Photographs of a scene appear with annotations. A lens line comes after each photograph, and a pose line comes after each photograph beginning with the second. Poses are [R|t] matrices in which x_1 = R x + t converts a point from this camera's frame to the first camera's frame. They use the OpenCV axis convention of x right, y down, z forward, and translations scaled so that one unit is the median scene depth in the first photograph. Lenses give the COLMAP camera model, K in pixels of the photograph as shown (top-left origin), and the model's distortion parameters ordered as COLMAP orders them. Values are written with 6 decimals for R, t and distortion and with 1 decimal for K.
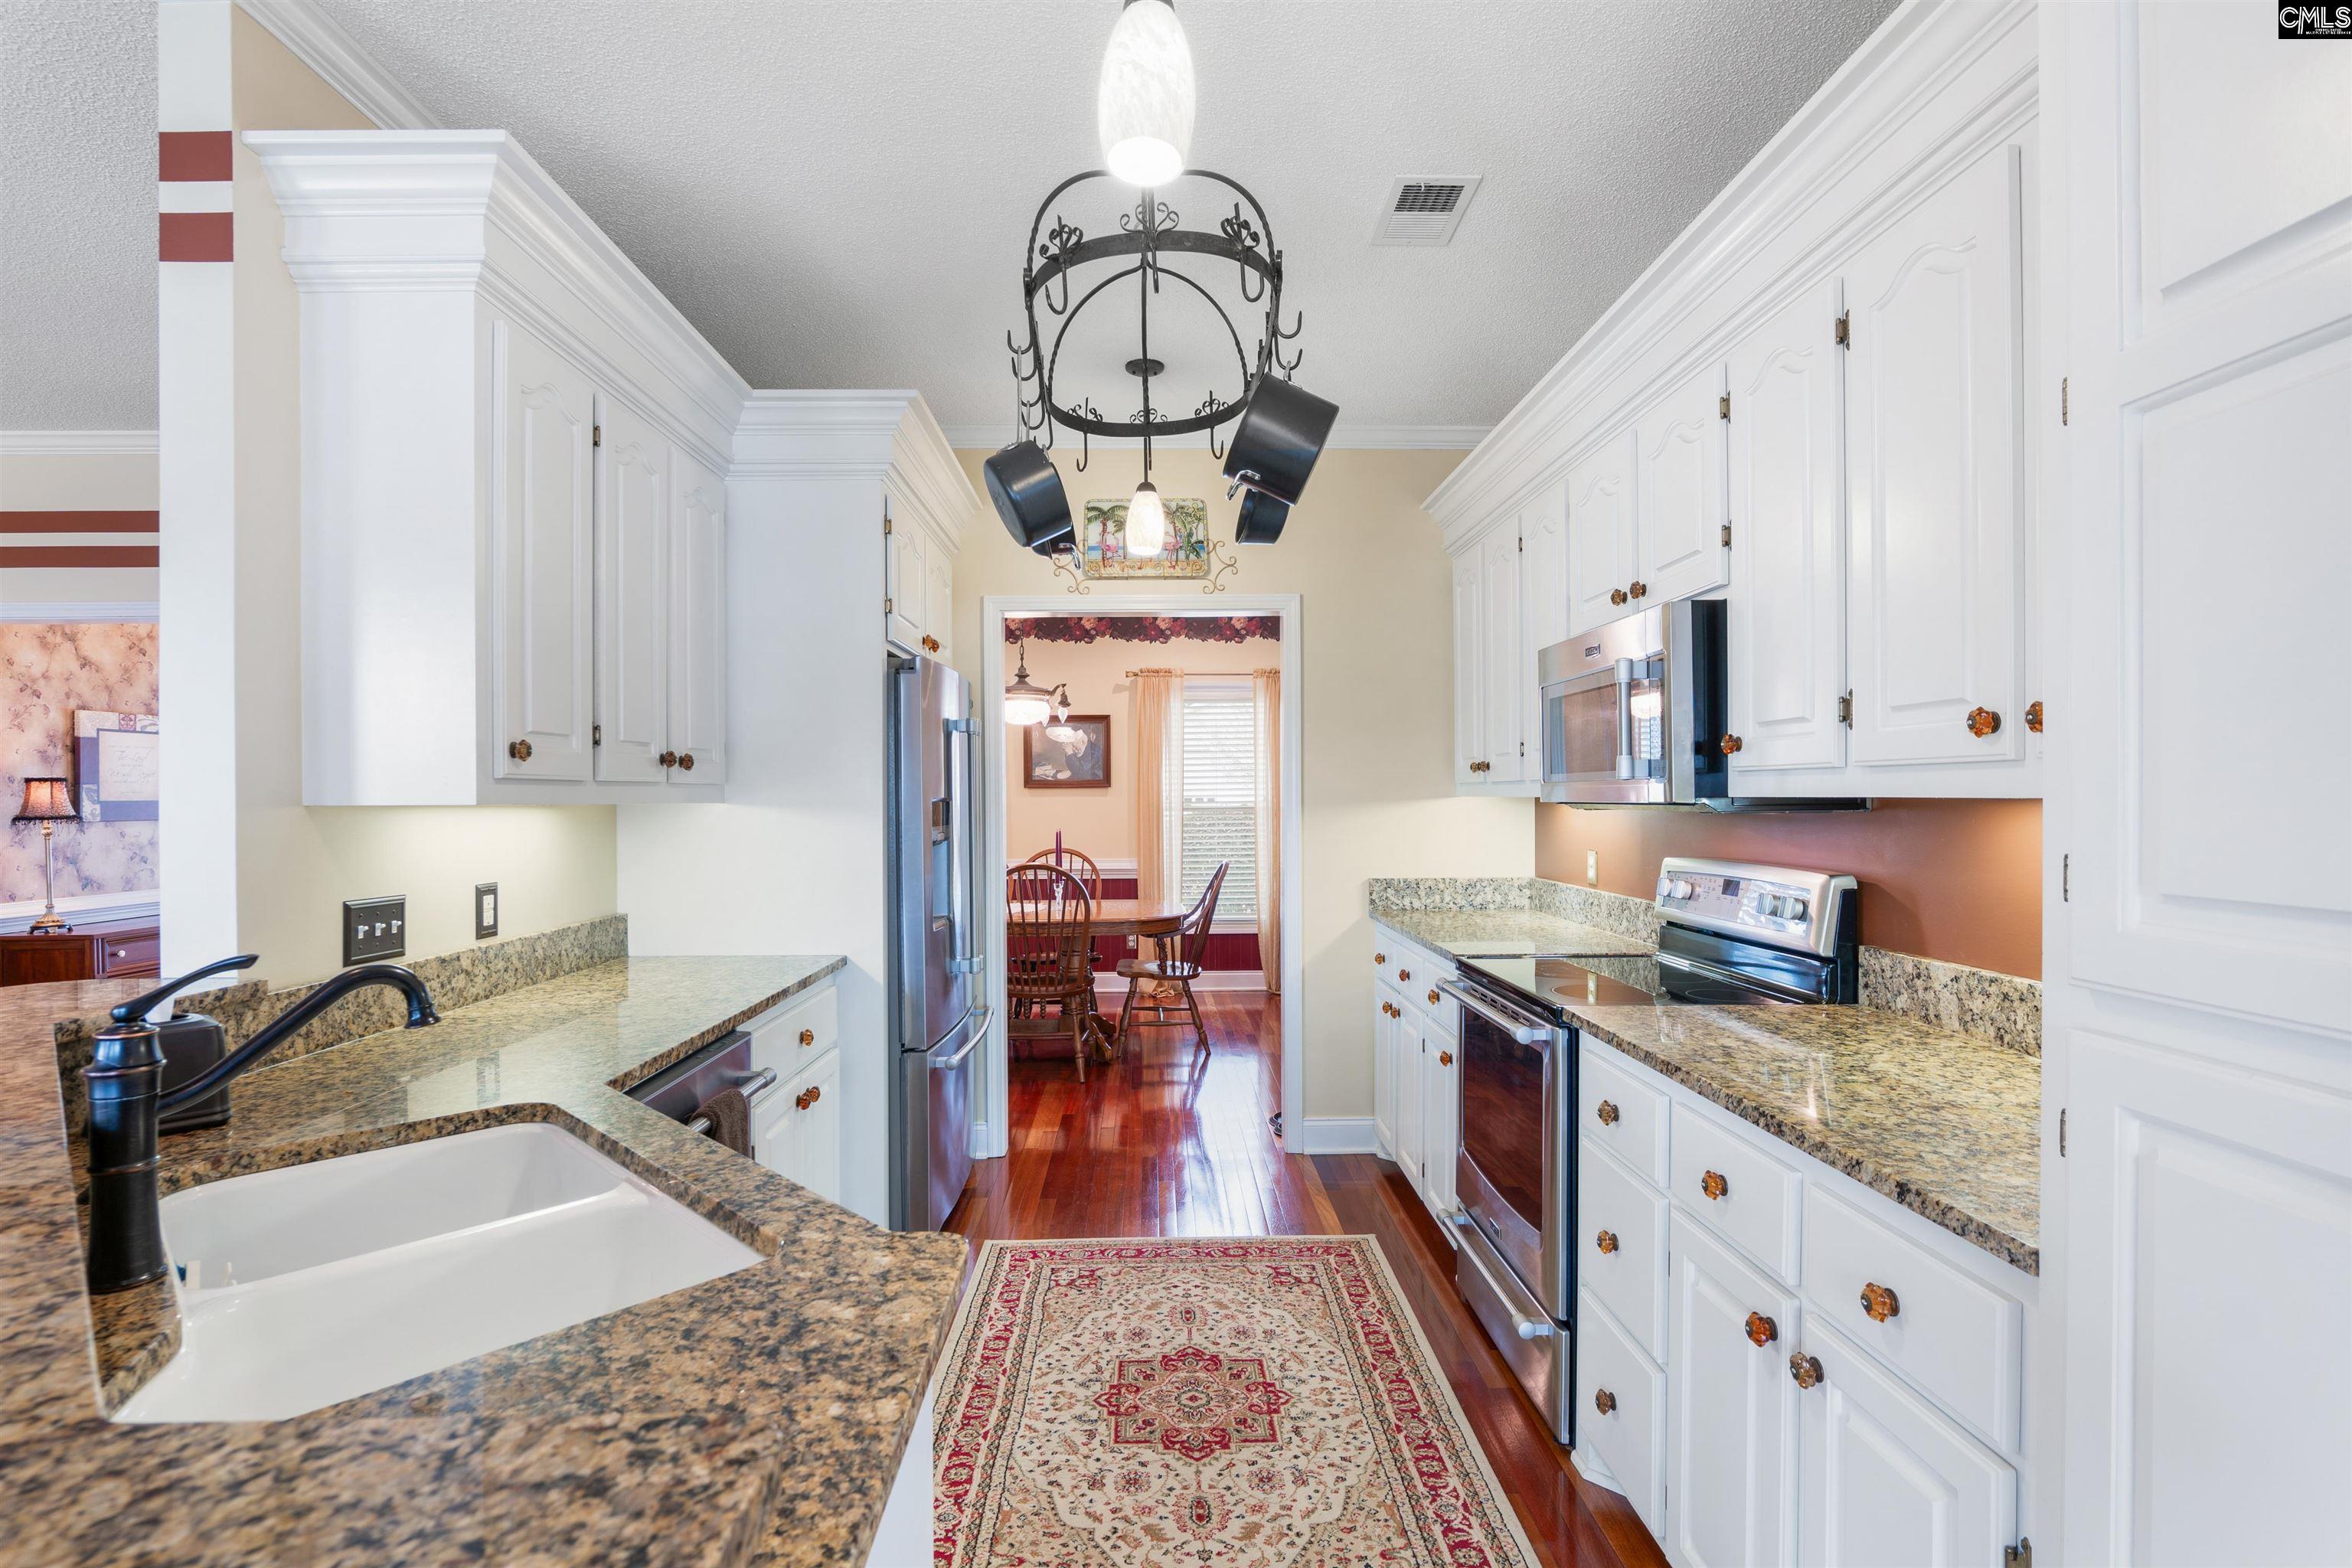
lens RADIAL K [[1103.6, 0, 1164.1], [0, 1103.6, 793.7], [0, 0, 1]] dist [-0.020089, 0.006186]
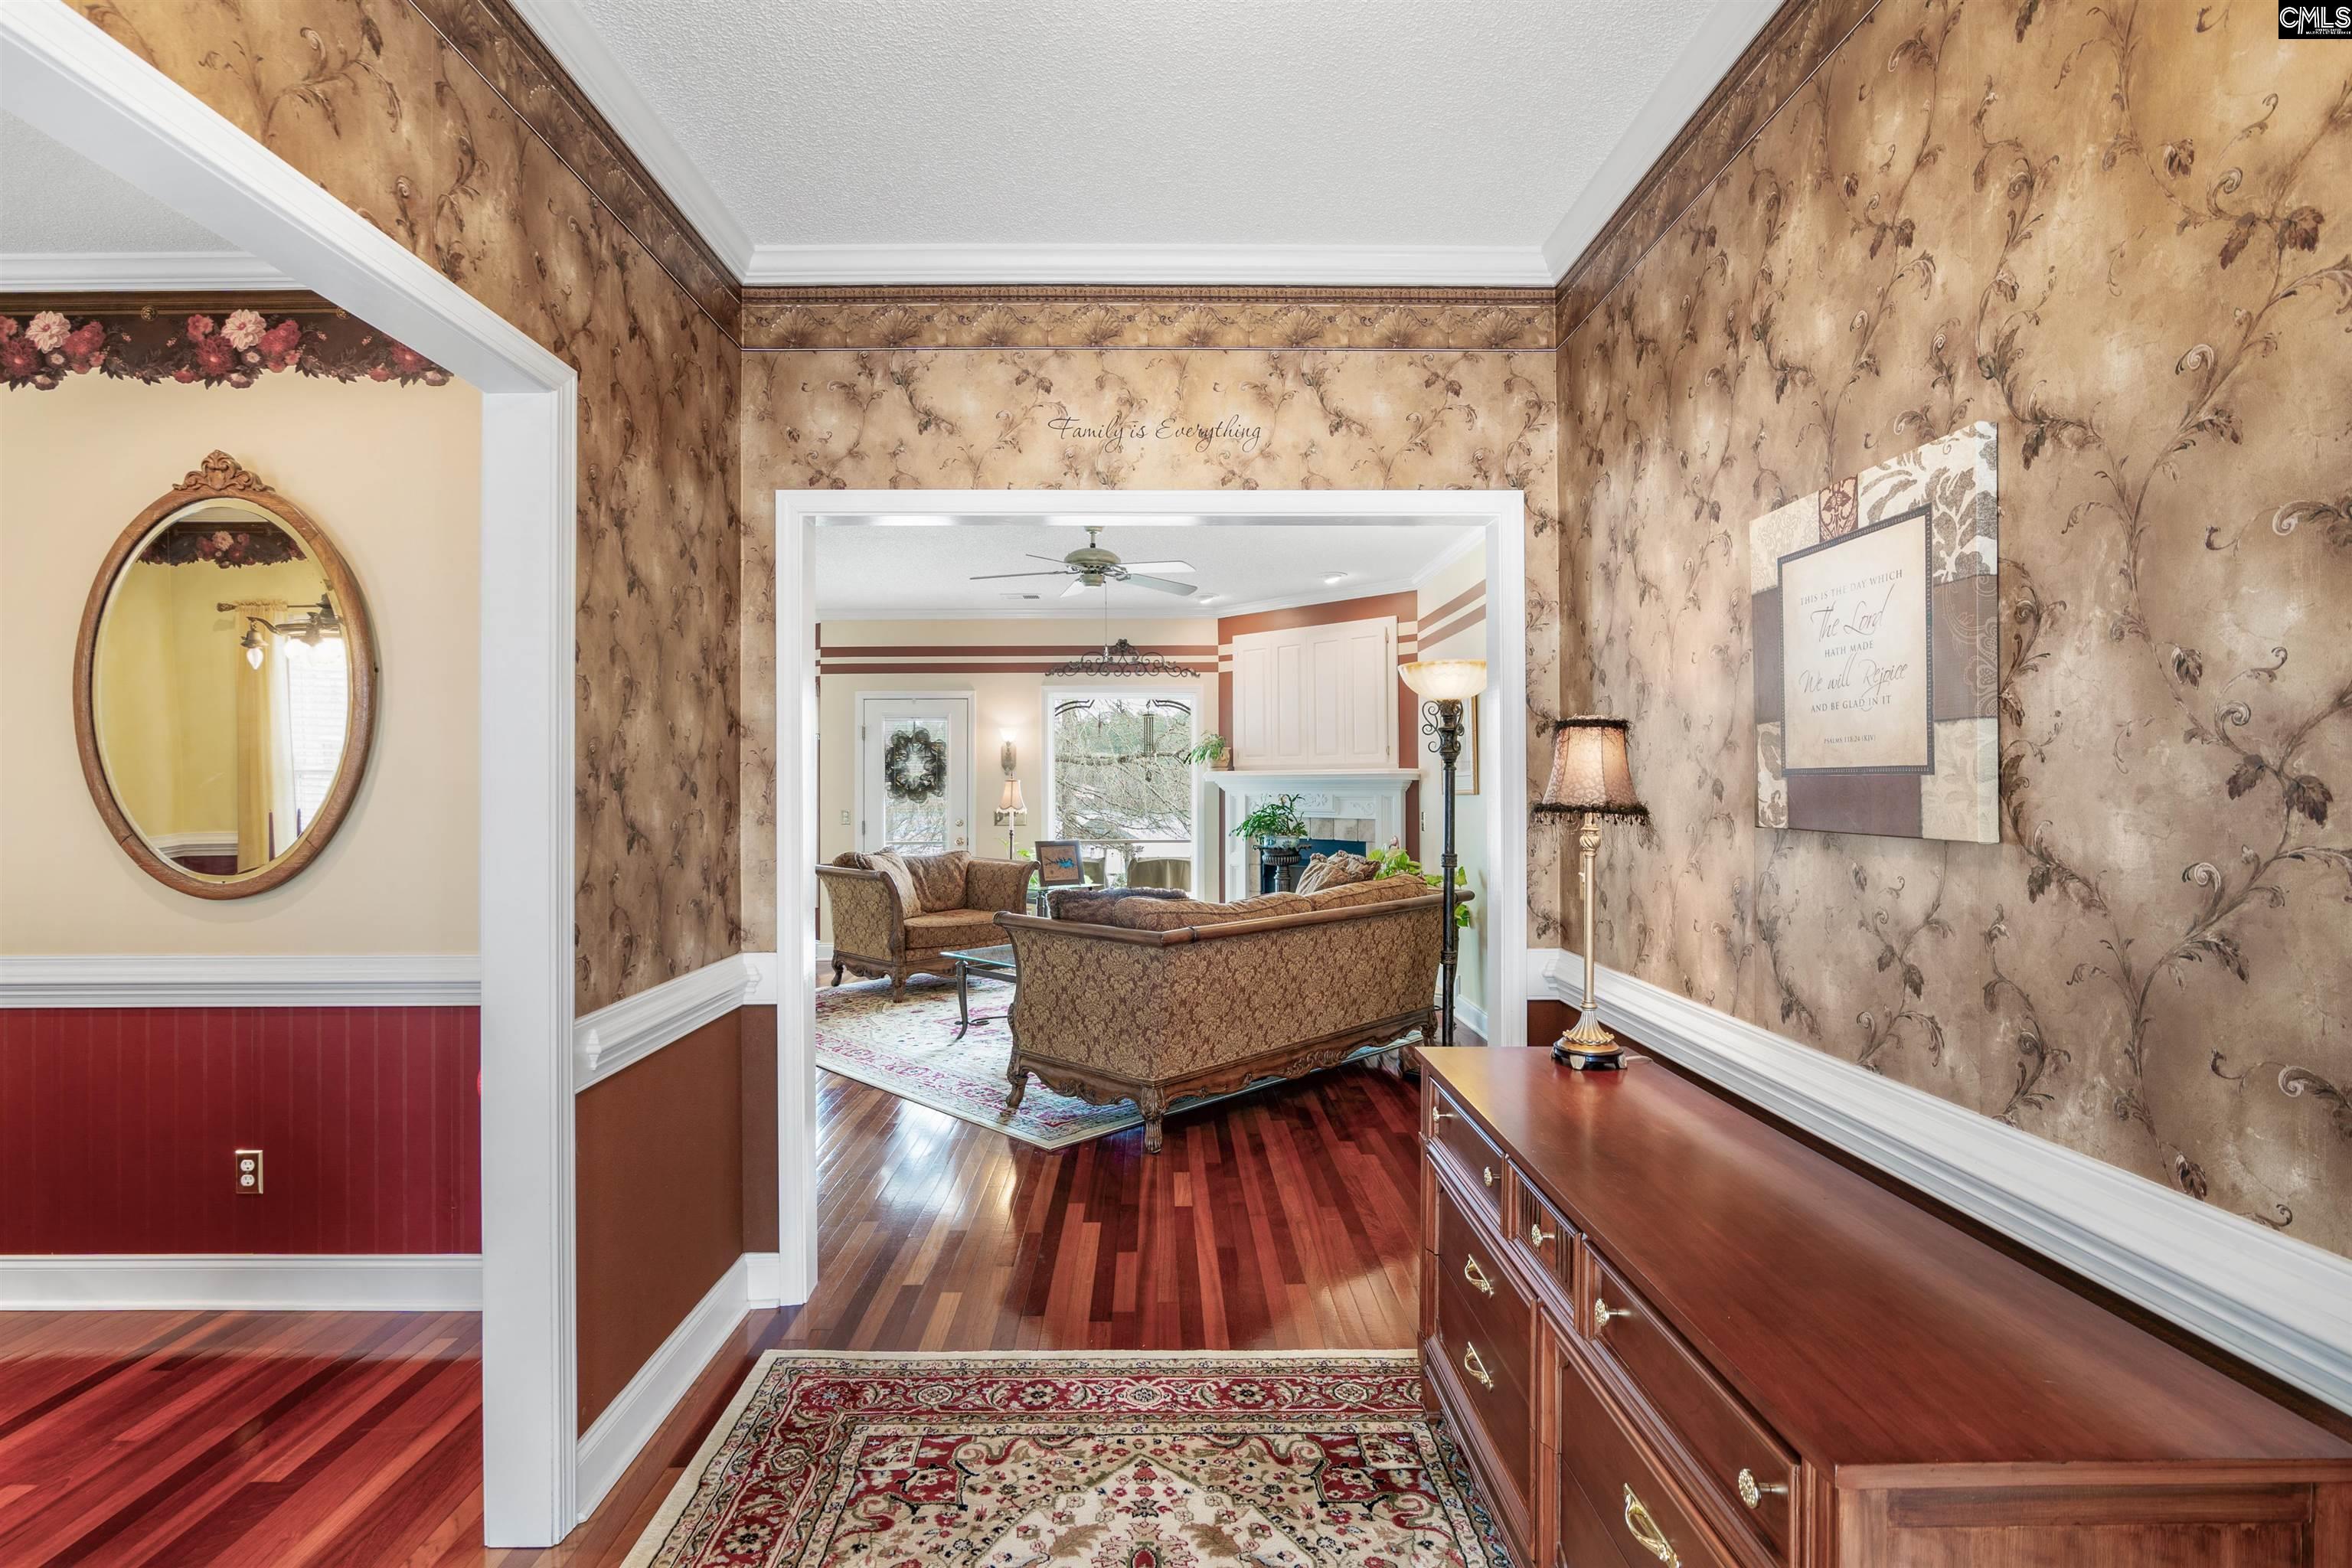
lens RADIAL K [[1103.6, 0, 1156.1], [0, 1103.6, 772.2], [0, 0, 1]] dist [-0.020089, 0.006186]
pose [[-0.999864, 0.009573, 0.013441, -1.337254], [0.009410, 0.999882, -0.012139, 0.016954], [-0.013555, -0.012011, -0.999836, 2.288784]]
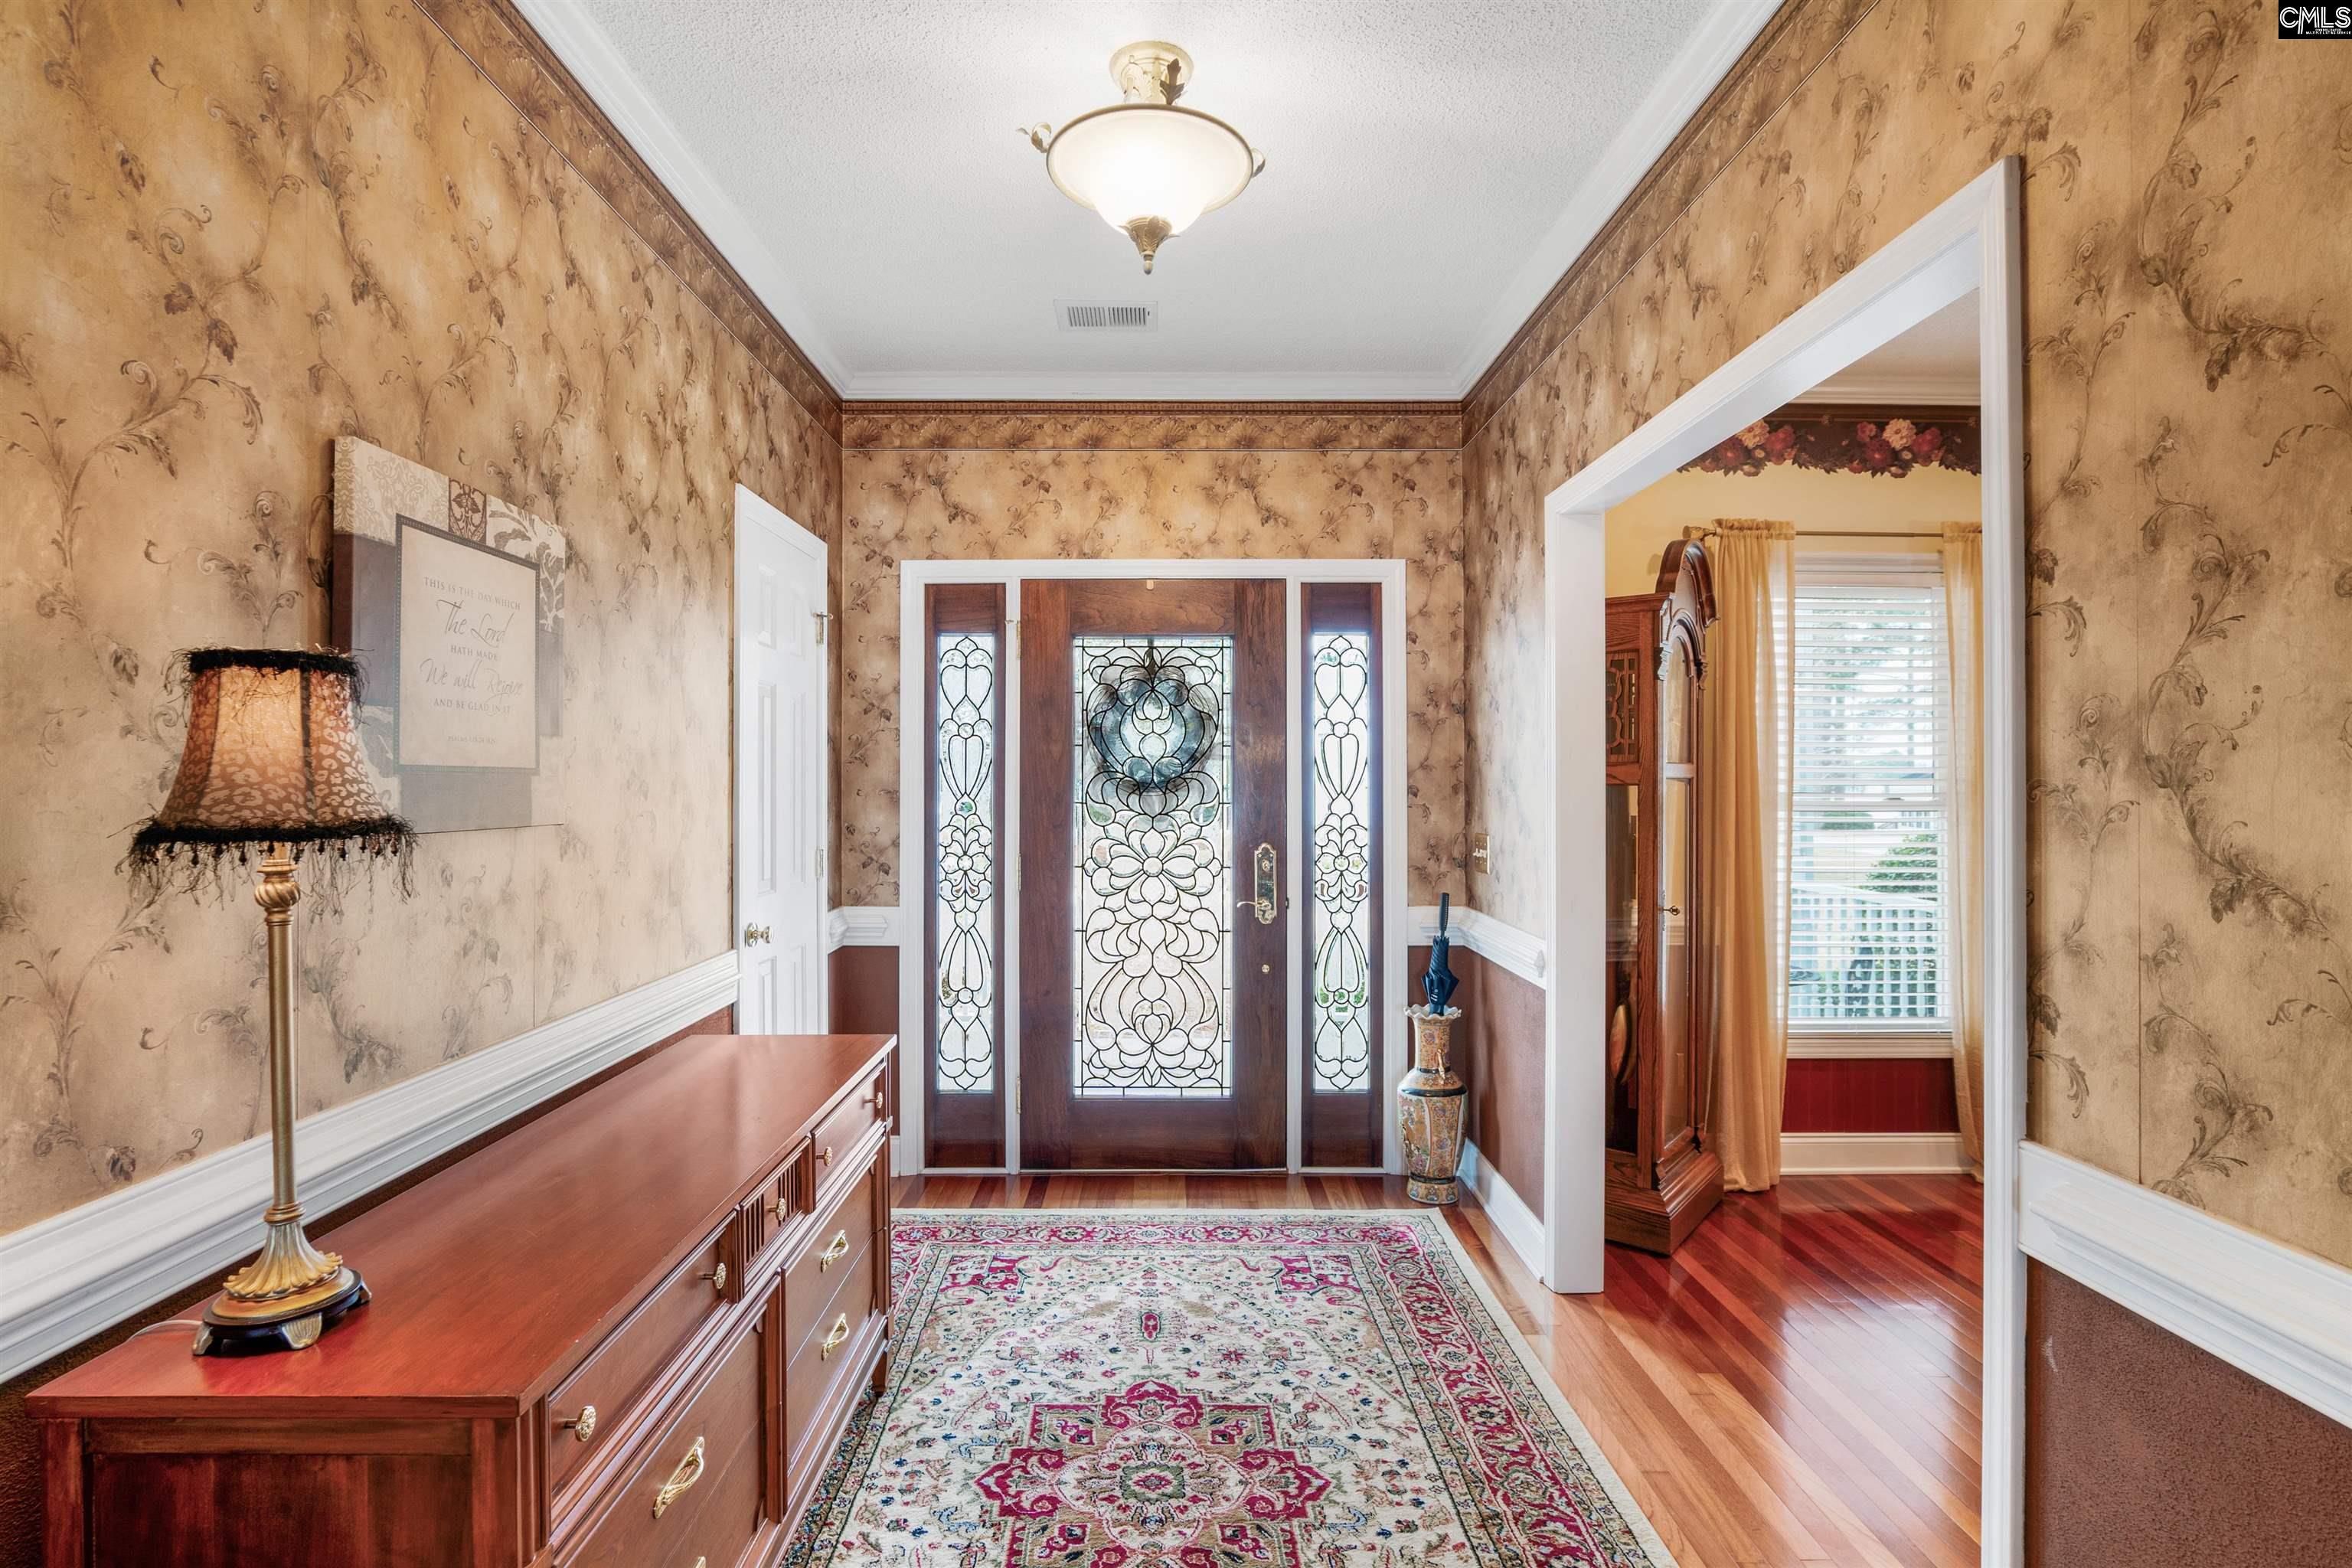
lens RADIAL K [[1103.6, 0, 1160.5], [0, 1103.6, 771.9], [0, 0, 1]] dist [-0.020089, 0.006186]
pose [[0.999890, 0.006868, -0.013139, -1.312733], [-0.006996, 0.999928, -0.009750, 0.016949], [0.013071, 0.009841, 0.999866, 1.209735]]
